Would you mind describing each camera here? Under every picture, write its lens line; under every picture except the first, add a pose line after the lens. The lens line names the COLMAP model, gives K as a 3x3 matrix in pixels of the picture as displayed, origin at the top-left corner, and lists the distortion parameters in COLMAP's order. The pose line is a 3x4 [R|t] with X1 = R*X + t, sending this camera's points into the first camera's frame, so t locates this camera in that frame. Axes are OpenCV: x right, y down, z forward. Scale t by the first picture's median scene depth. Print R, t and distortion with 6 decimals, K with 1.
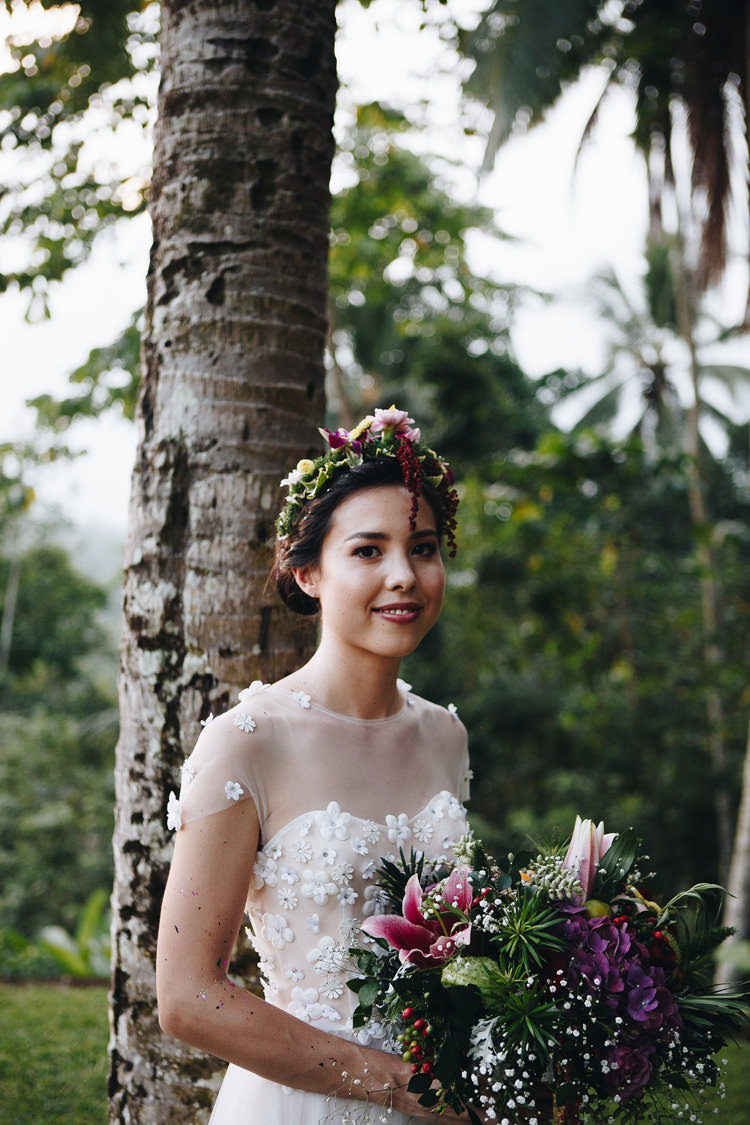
lens RADIAL K [[1453.9, 0, 375.0], [0, 1453.9, 562.5], [0, 0, 1]] dist [-0.002245, 0.036443]
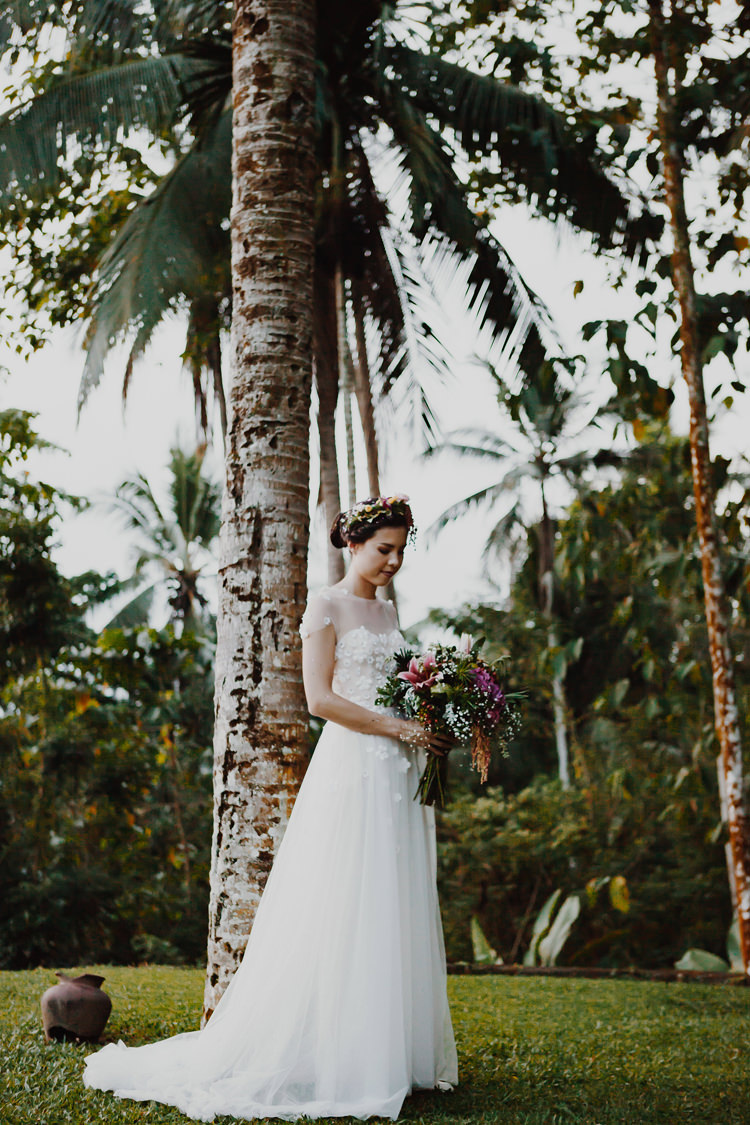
lens RADIAL K [[1607.2, 0, 375.0], [0, 1607.2, 562.5], [0, 0, 1]] dist [0.005965, 0.000168]
pose [[0.941866, 0.032017, 0.334460, -0.782718], [0.019176, 0.988704, -0.148647, 0.366603], [-0.335441, 0.146419, 0.930613, -1.326146]]
